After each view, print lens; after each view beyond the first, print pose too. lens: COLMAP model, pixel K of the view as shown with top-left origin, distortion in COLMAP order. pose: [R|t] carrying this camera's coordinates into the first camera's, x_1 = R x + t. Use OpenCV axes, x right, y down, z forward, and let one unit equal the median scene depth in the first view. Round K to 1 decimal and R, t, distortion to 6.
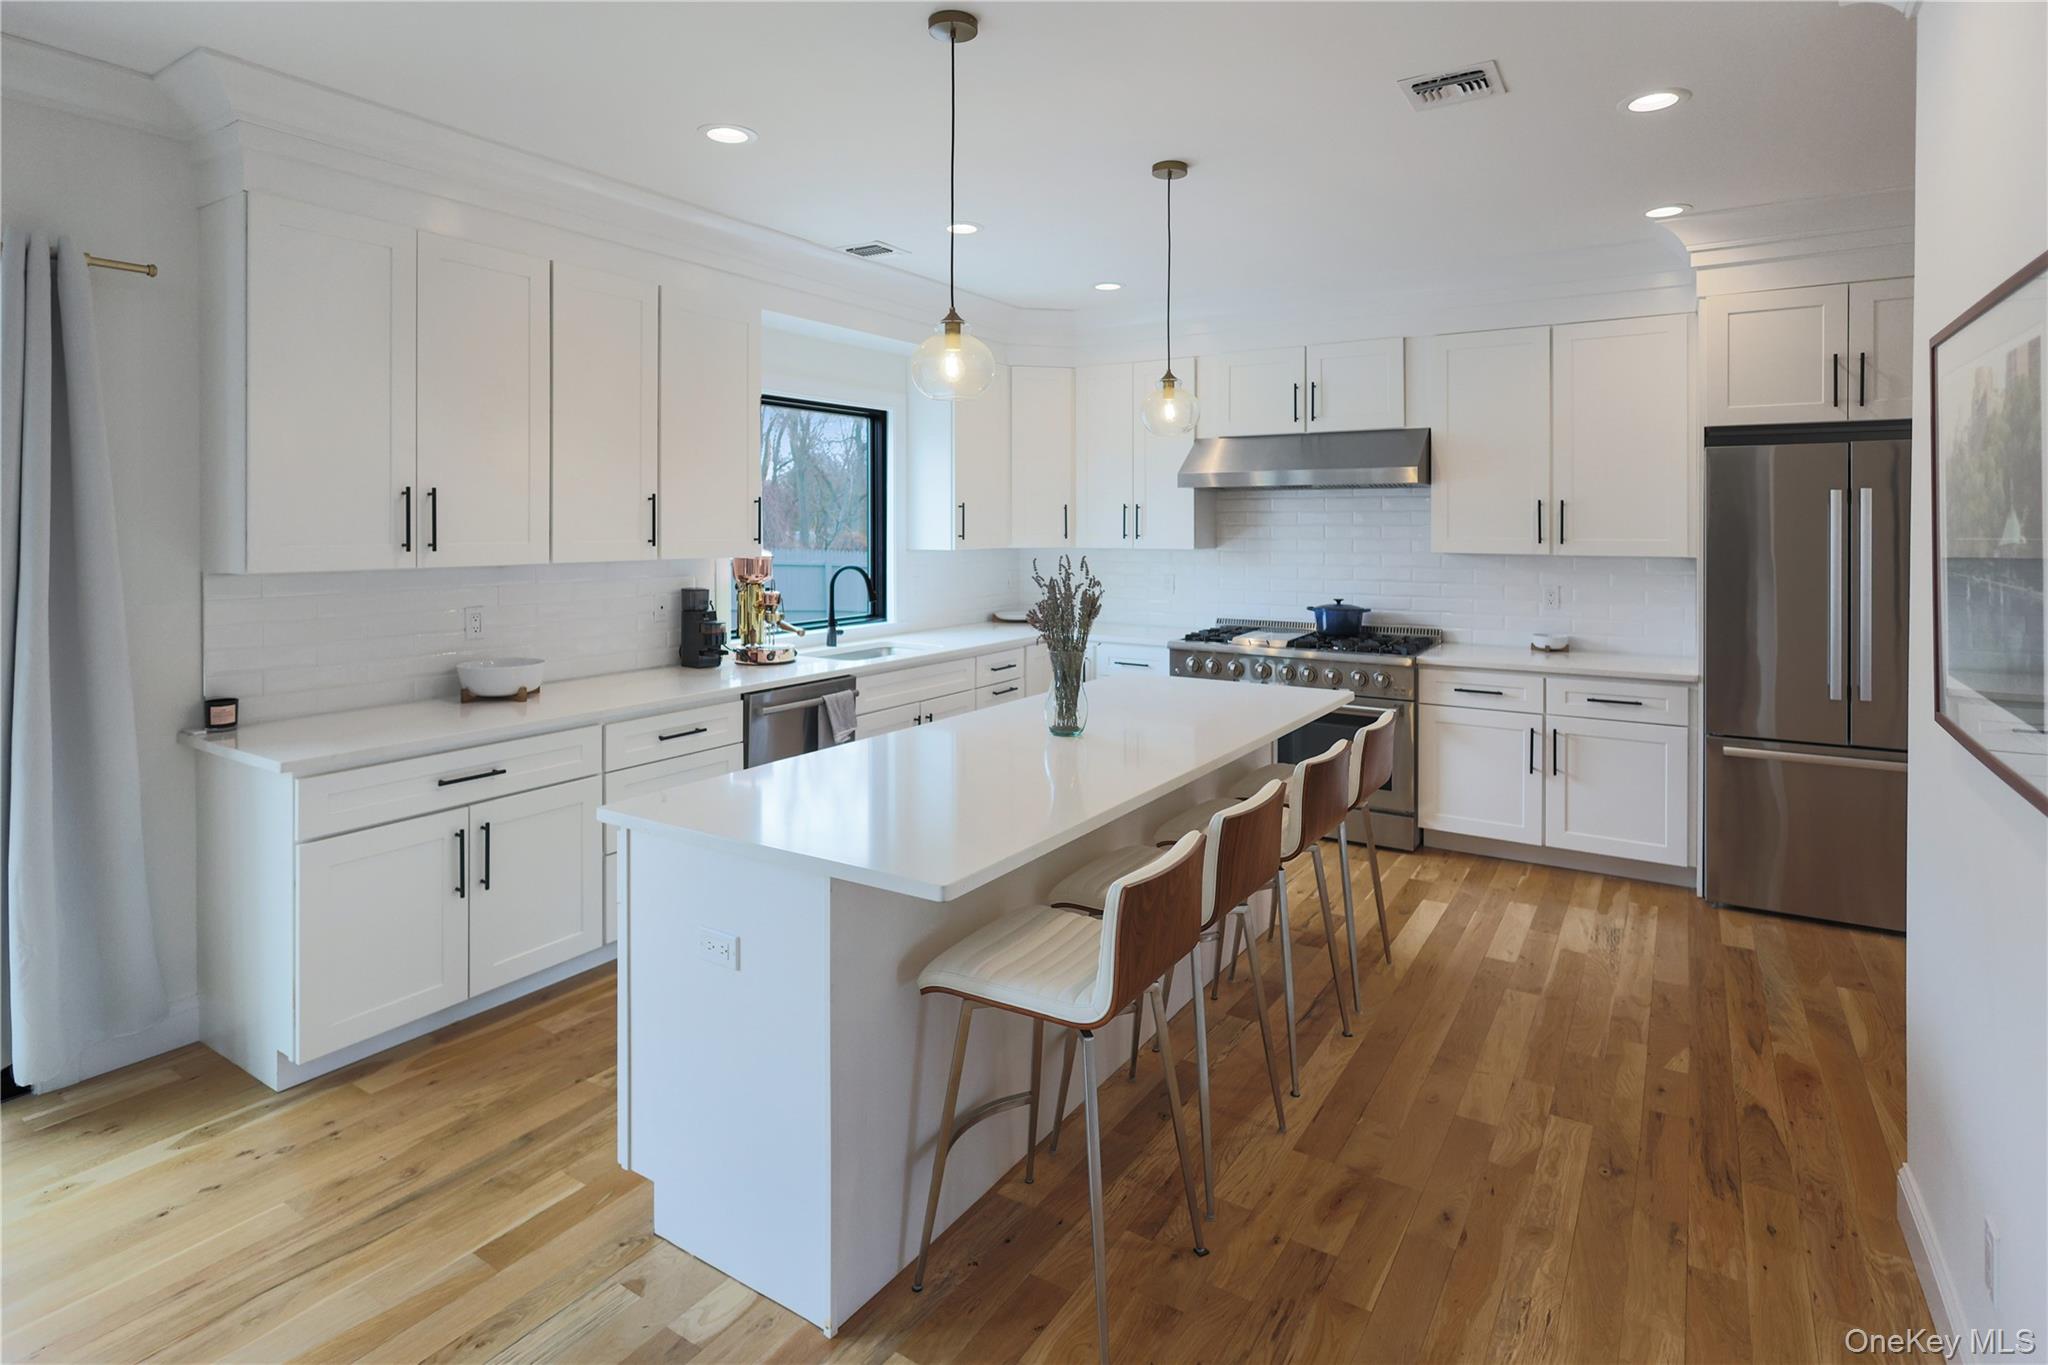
lens RADIAL K [[1044.0, 0, 1028.2], [0, 1044.0, 530.8], [0, 0, 1]] dist [-0.001860, -0.000151]
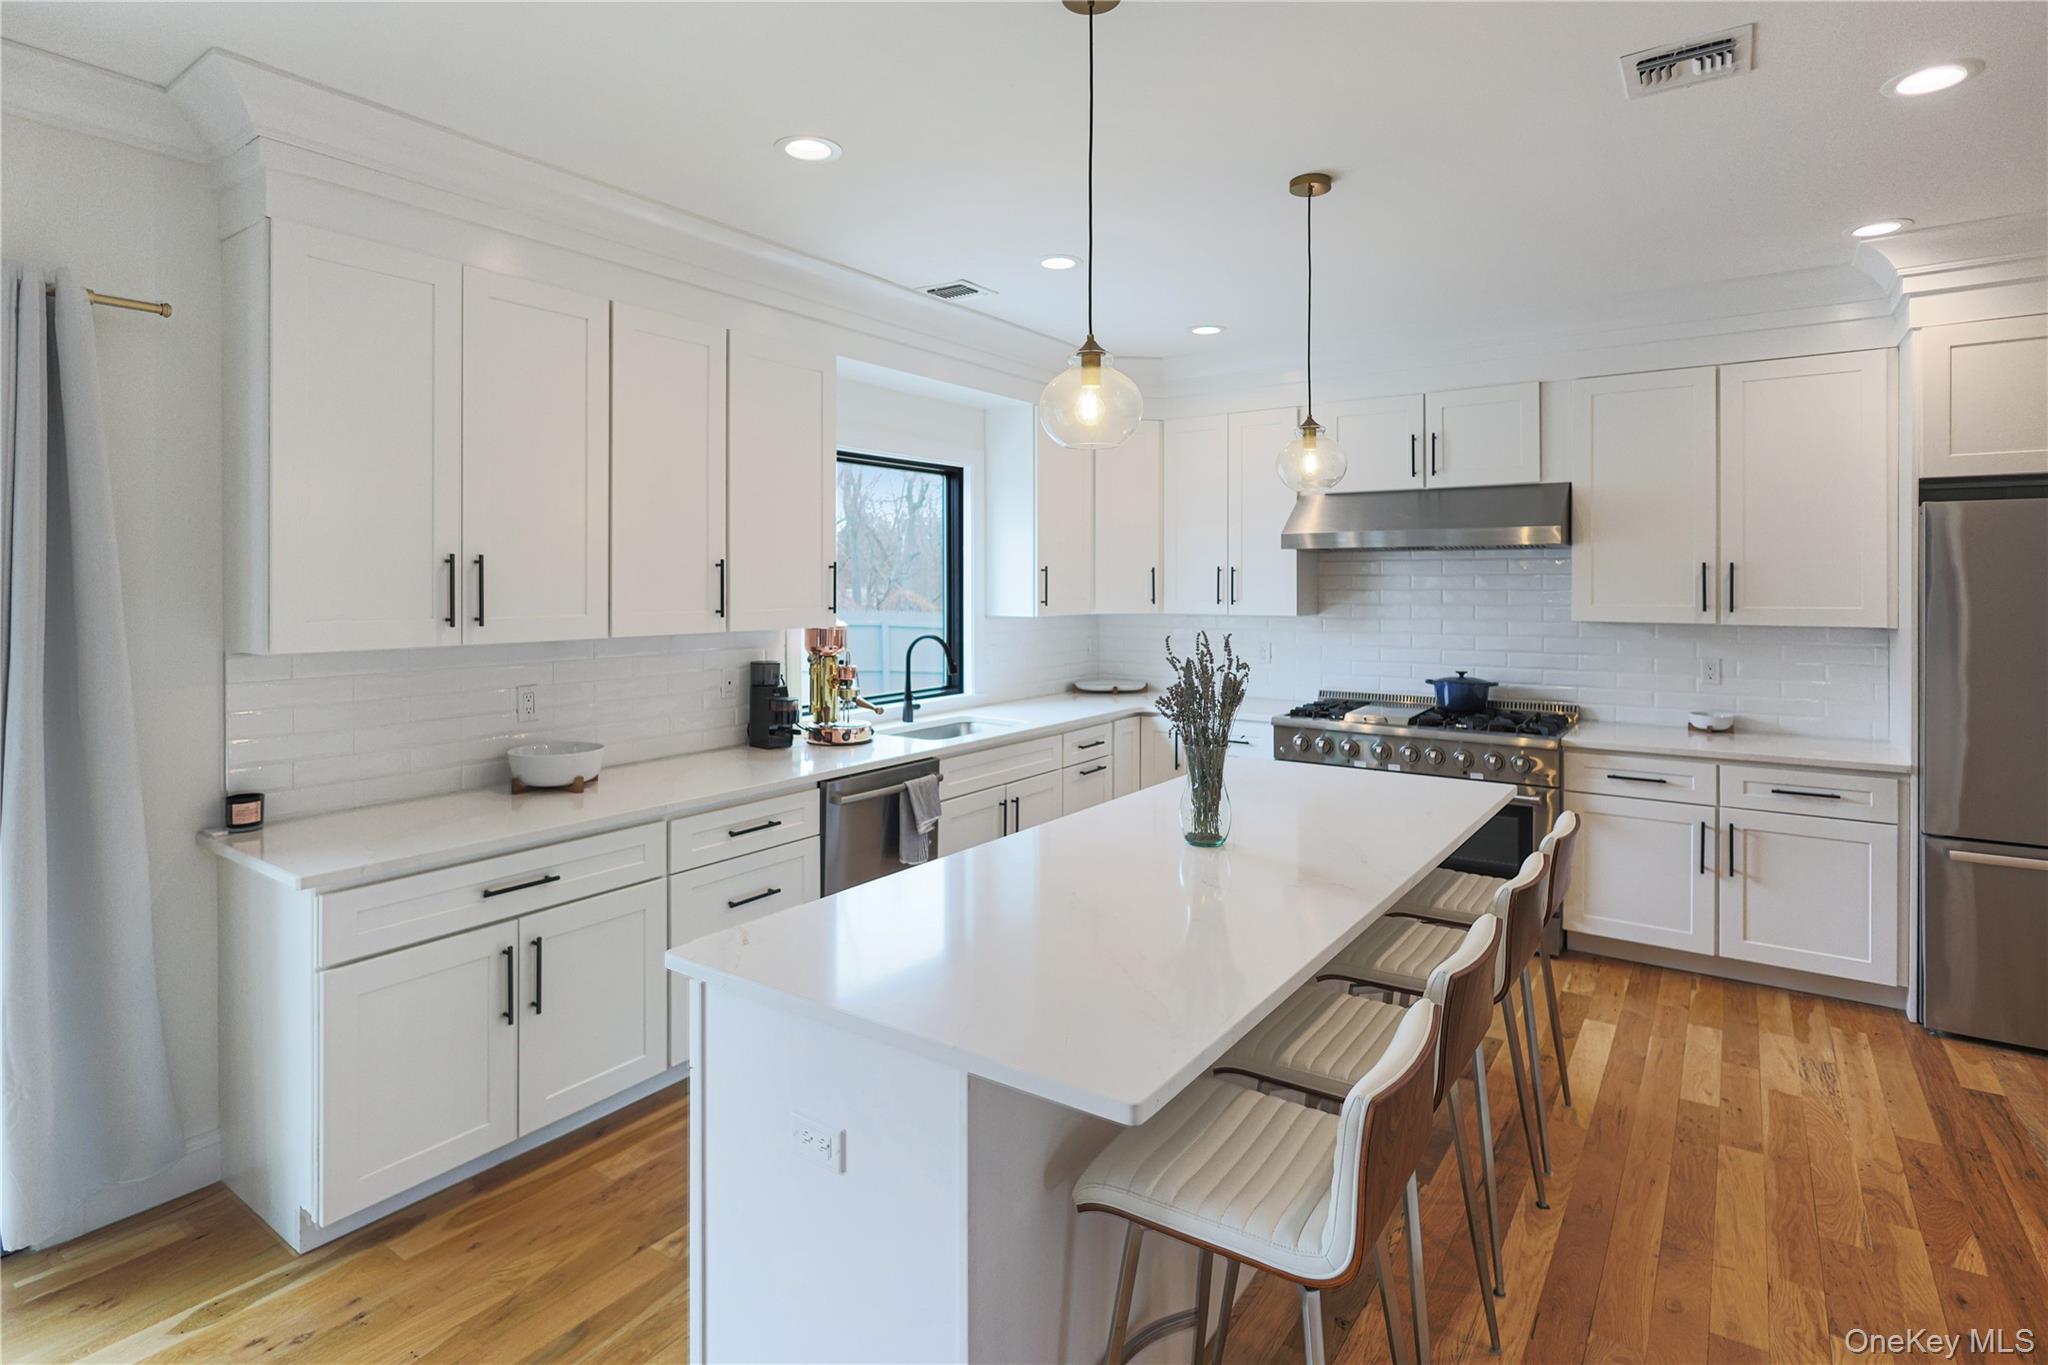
lens RADIAL K [[1030.9, 0, 1025.8], [0, 1030.9, 585.0], [0, 0, 1]] dist [-0.001450, -0.000340]
pose [[0.998894, -0.001481, -0.046997, -0.060234], [0.001306, 0.999992, -0.003763, -0.010653], [0.047002, 0.003697, 0.998888, 0.135132]]
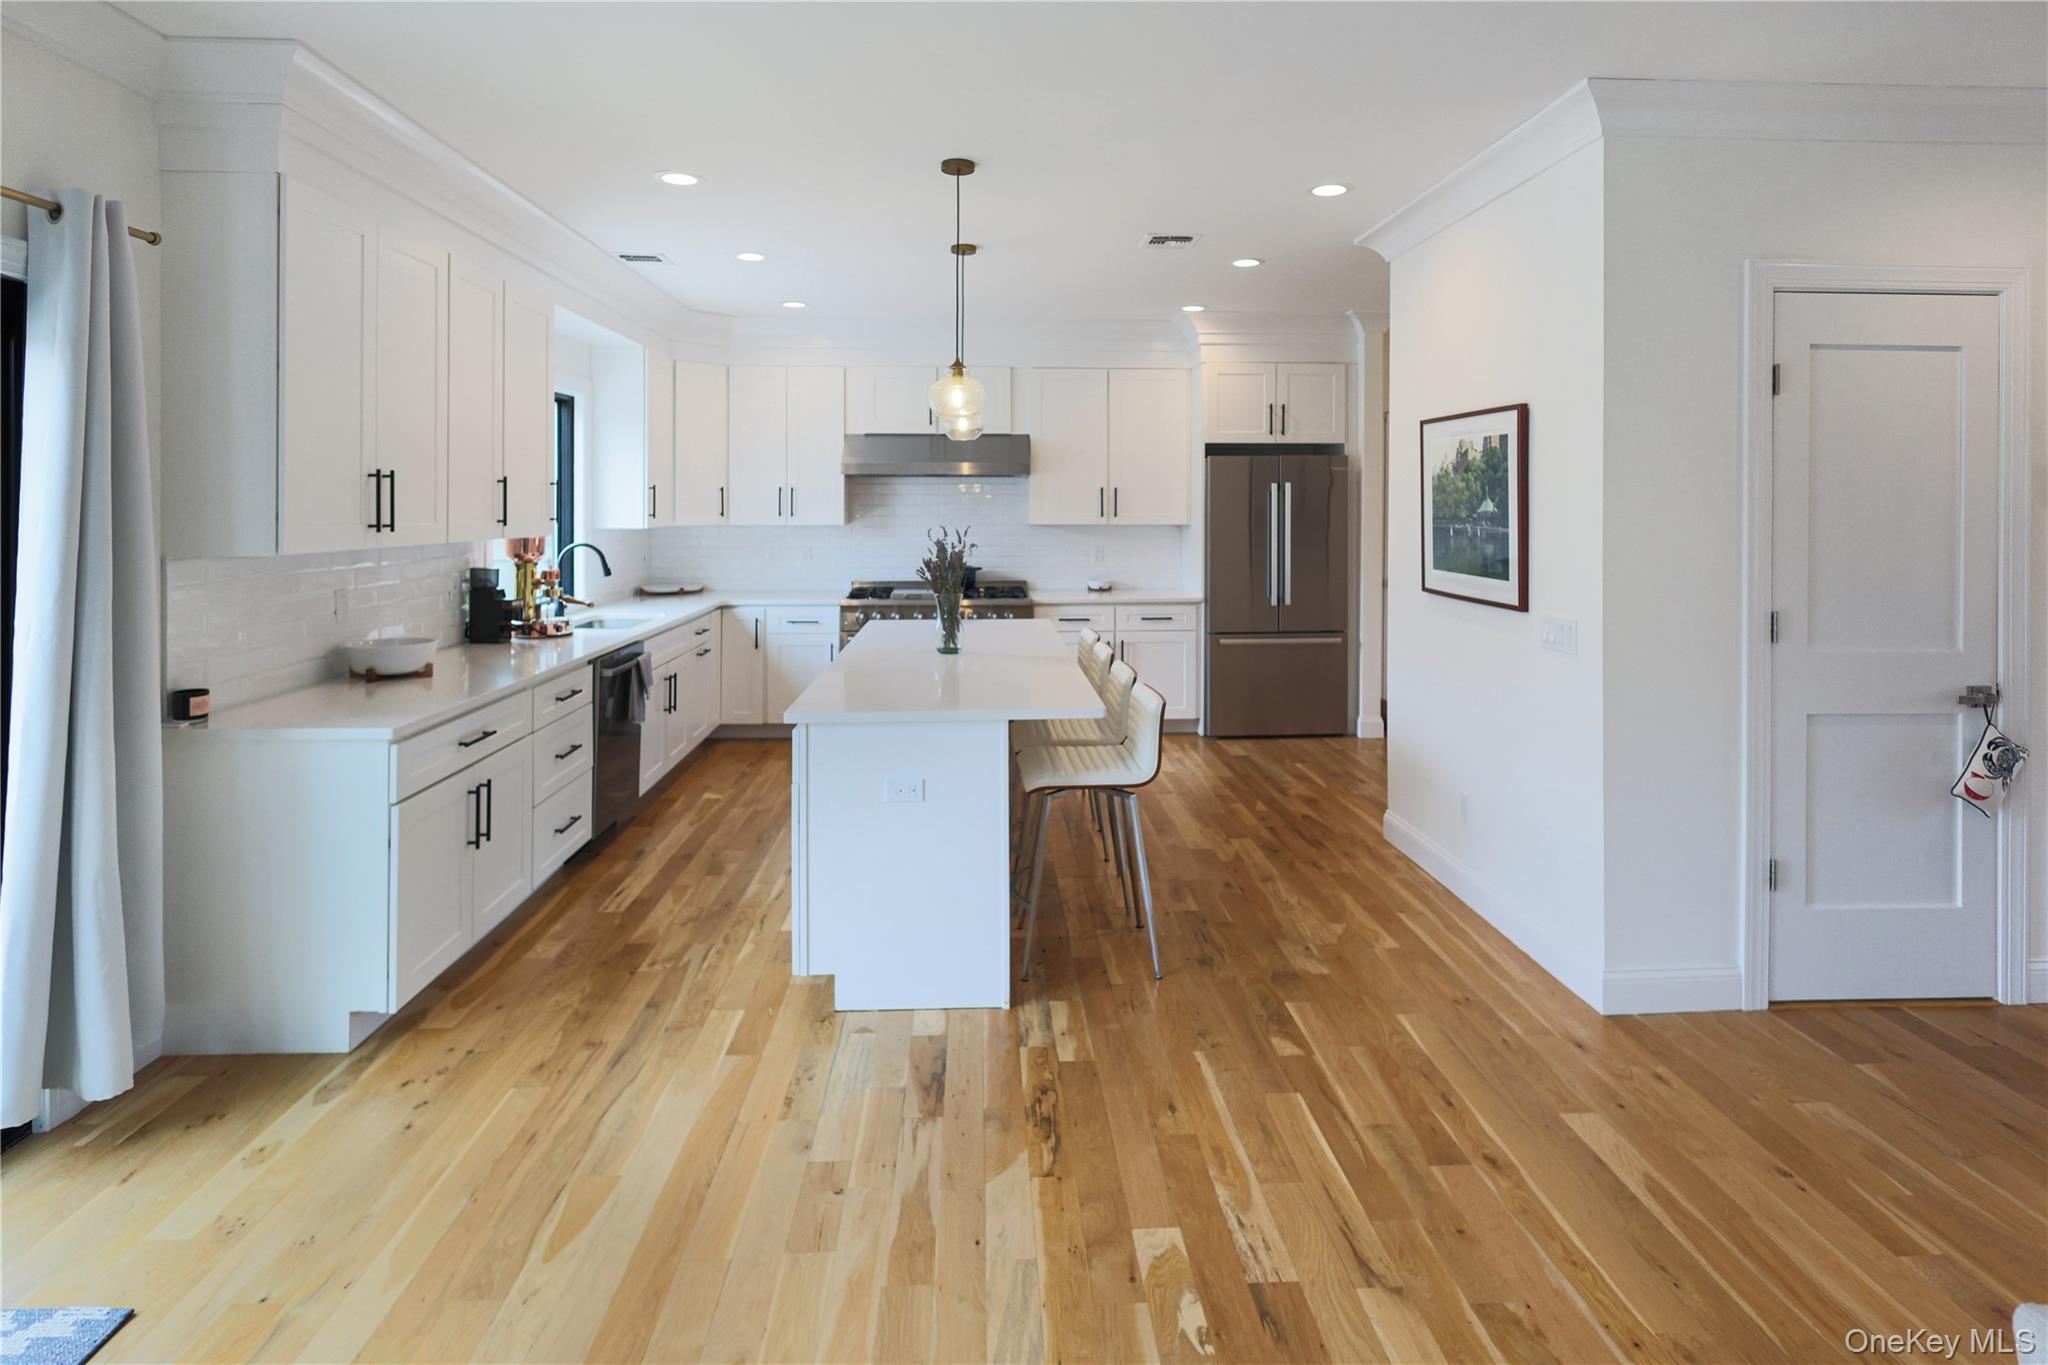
lens RADIAL K [[1033.7, 0, 1021.5], [0, 1033.7, 510.5], [0, 0, 1]] dist [-0.002524, -0.000368]
pose [[0.821687, -0.005372, 0.569914, -0.588068], [0.005324, 0.999984, 0.001749, 0.000082], [-0.569915, 0.001598, 0.821702, -0.177922]]
